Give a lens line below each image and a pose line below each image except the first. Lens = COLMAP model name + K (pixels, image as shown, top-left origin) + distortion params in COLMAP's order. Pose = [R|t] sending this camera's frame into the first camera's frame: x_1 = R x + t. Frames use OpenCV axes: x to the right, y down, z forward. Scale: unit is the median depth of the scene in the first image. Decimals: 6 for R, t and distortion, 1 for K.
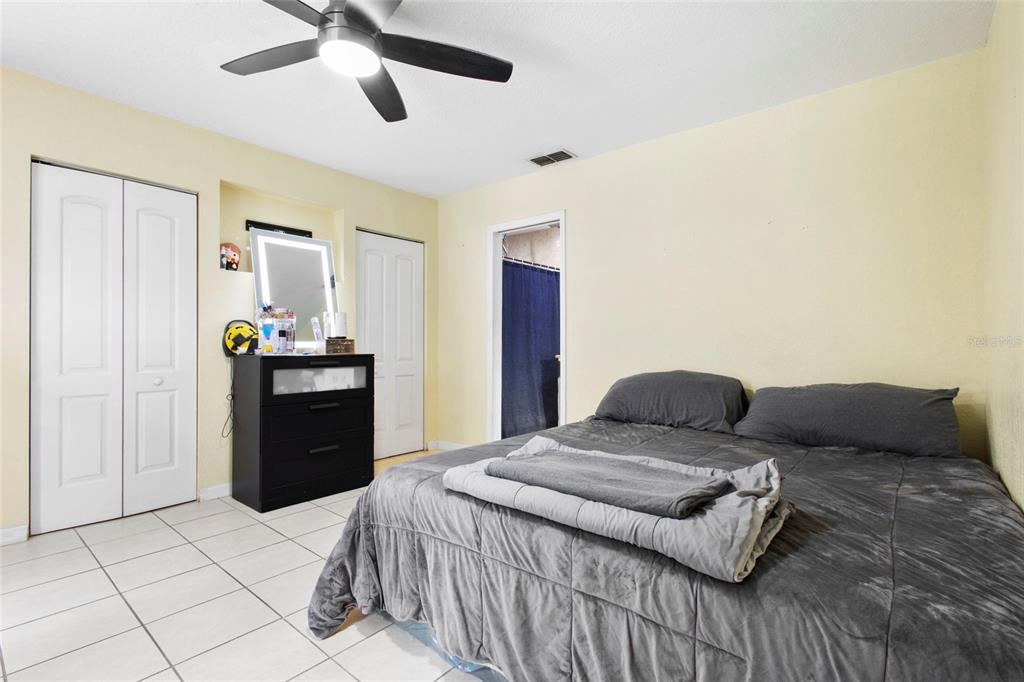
lens RADIAL K [[490.4, 0, 506.8], [0, 490.4, 342.0], [0, 0, 1]] dist [0.002276, -0.002096]
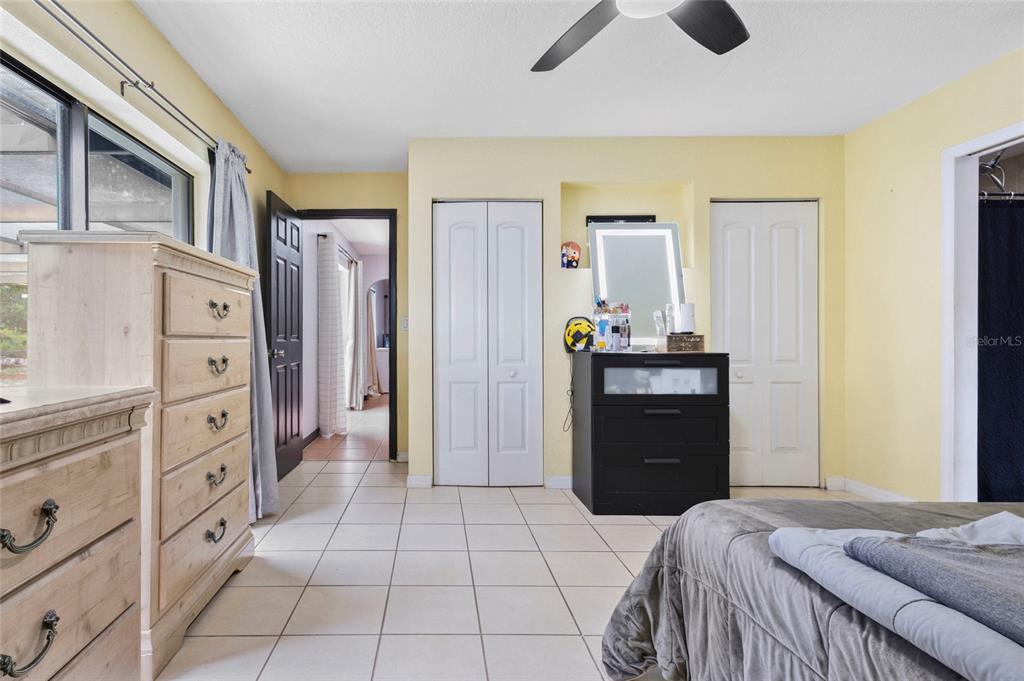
lens RADIAL K [[490.4, 0, 512.4], [0, 490.4, 339.3], [0, 0, 1]] dist [0.002276, -0.002096]
pose [[0.618593, -0.003358, -0.785705, 0.173036], [0.003023, 0.999994, -0.001893, 0.003101], [0.785706, -0.001204, 0.618599, 0.289635]]
